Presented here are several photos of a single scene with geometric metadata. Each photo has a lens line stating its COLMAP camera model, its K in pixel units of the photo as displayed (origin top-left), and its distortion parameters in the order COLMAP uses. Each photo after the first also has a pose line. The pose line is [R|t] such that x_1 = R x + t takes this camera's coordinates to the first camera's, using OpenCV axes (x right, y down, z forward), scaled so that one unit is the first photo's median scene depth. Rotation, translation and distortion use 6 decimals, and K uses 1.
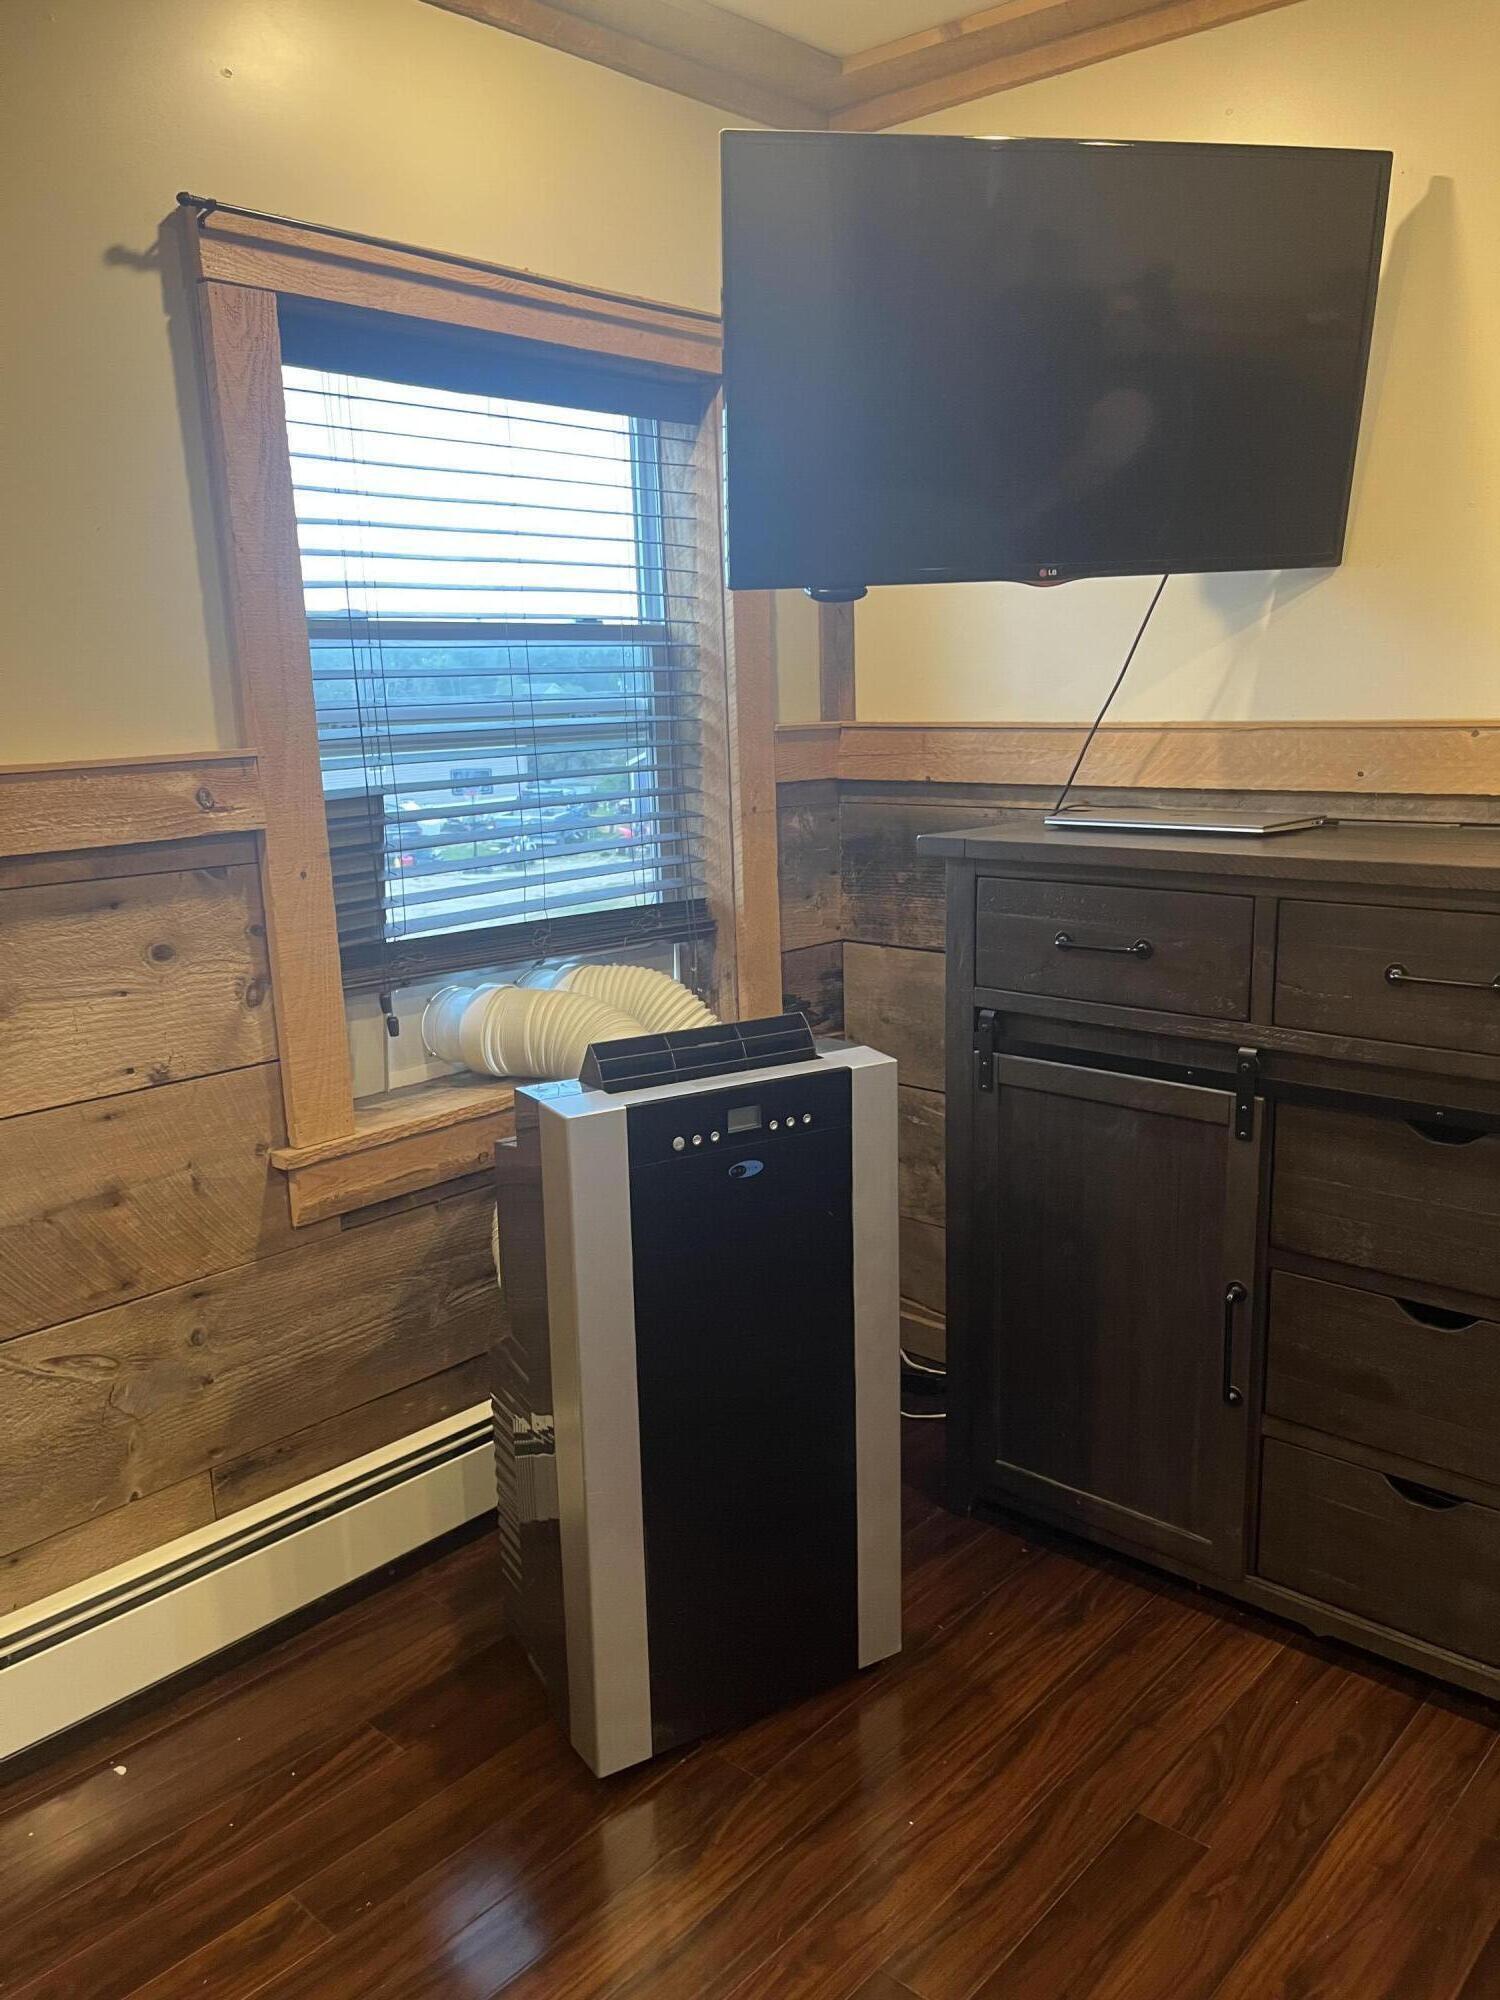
lens RADIAL K [[1525.7, 0, 751.7], [0, 1525.7, 994.5], [0, 0, 1]] dist [0.083869, -0.098750]
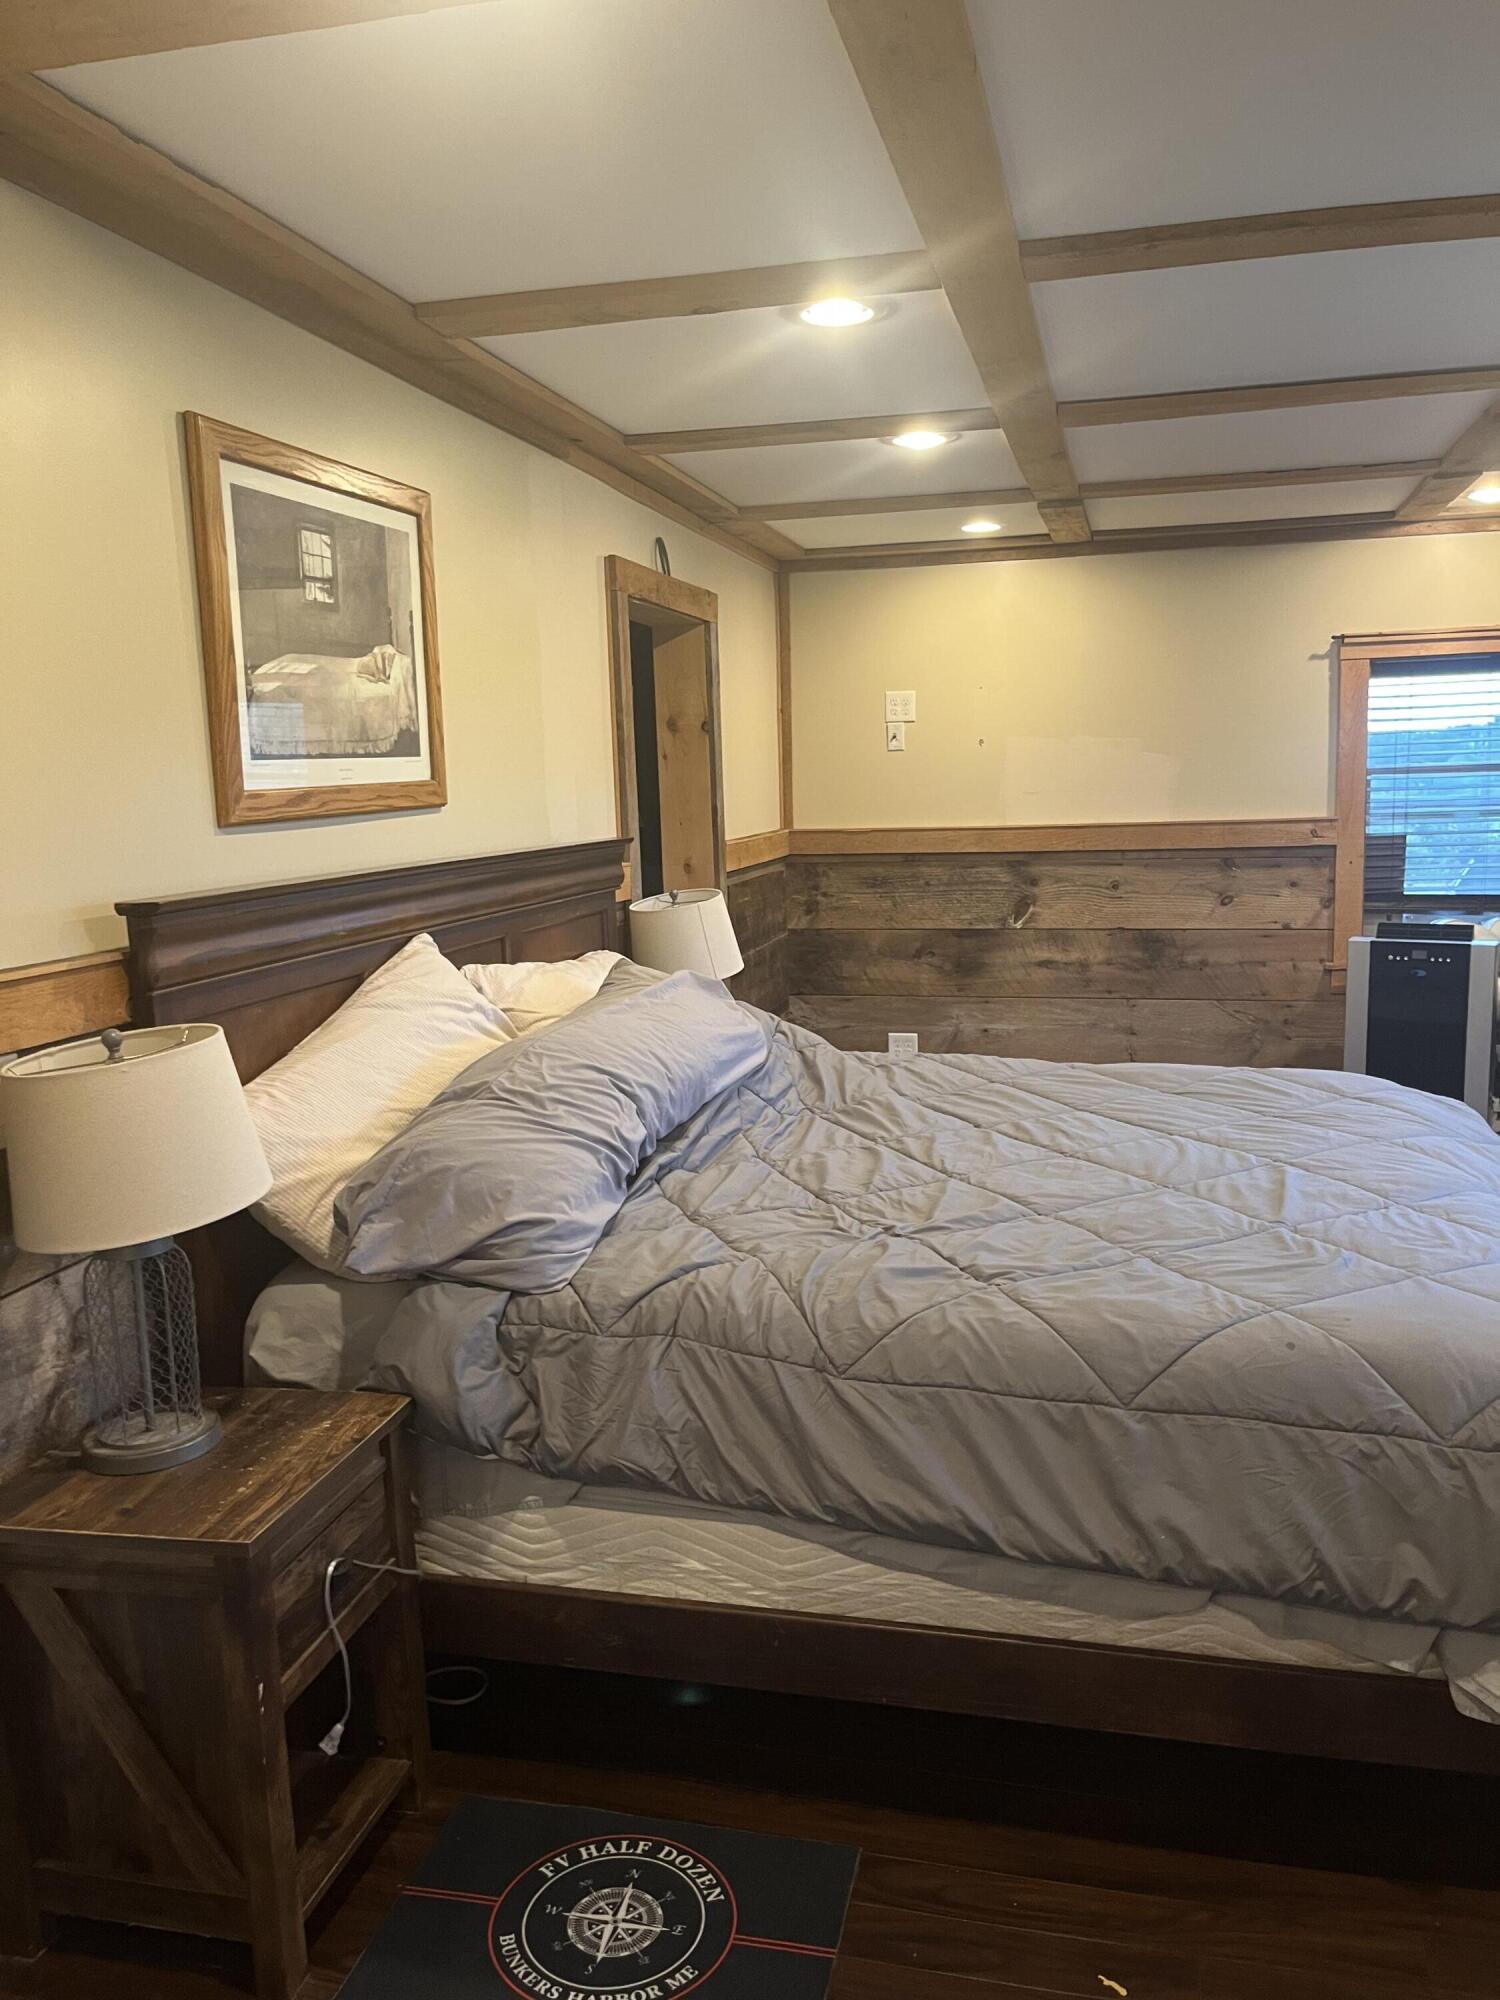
lens RADIAL K [[1525.7, 0, 755.9], [0, 1525.7, 998.7], [0, 0, 1]] dist [0.083869, -0.098750]
pose [[0.473405, 0.147242, -0.868451, 1.650205], [-0.165876, 0.983192, 0.076274, 0.128338], [0.865085, 0.107946, 0.489873, -1.251941]]
